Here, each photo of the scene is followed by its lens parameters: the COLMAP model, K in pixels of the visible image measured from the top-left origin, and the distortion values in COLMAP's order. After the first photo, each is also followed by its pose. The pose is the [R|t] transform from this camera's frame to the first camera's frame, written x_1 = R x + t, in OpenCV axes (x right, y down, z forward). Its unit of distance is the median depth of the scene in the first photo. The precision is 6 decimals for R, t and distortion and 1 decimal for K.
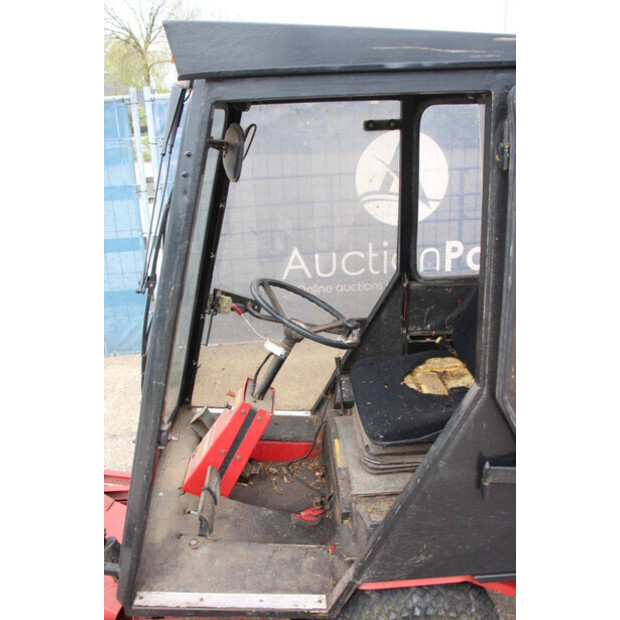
lens RADIAL K [[555.7, 0, 310.0], [0, 555.7, 310.0], [0, 0, 1]] dist [-0.086738, 0.000056]
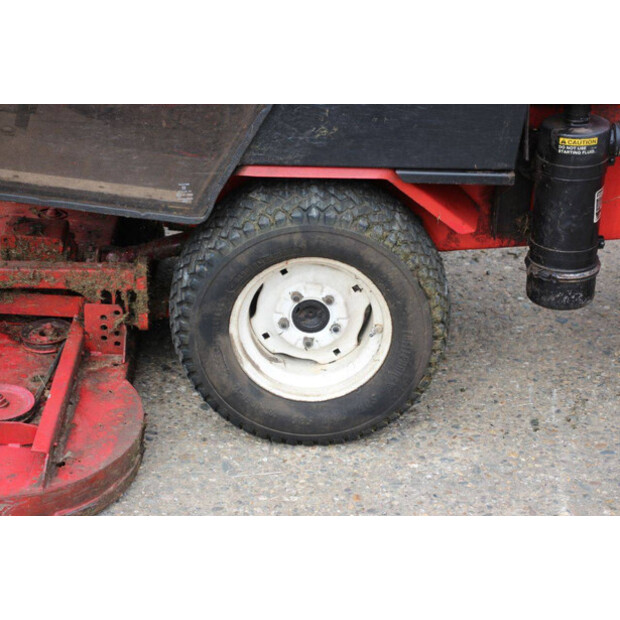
lens RADIAL K [[1459.1, 0, 310.0], [0, 1459.1, 310.0], [0, 0, 1]] dist [0.411772, 0.284860]
pose [[0.997034, 0.076228, -0.010639, 0.089600], [-0.074471, 0.990358, 0.116813, 0.182975], [0.019441, -0.115674, 0.993097, -0.392105]]
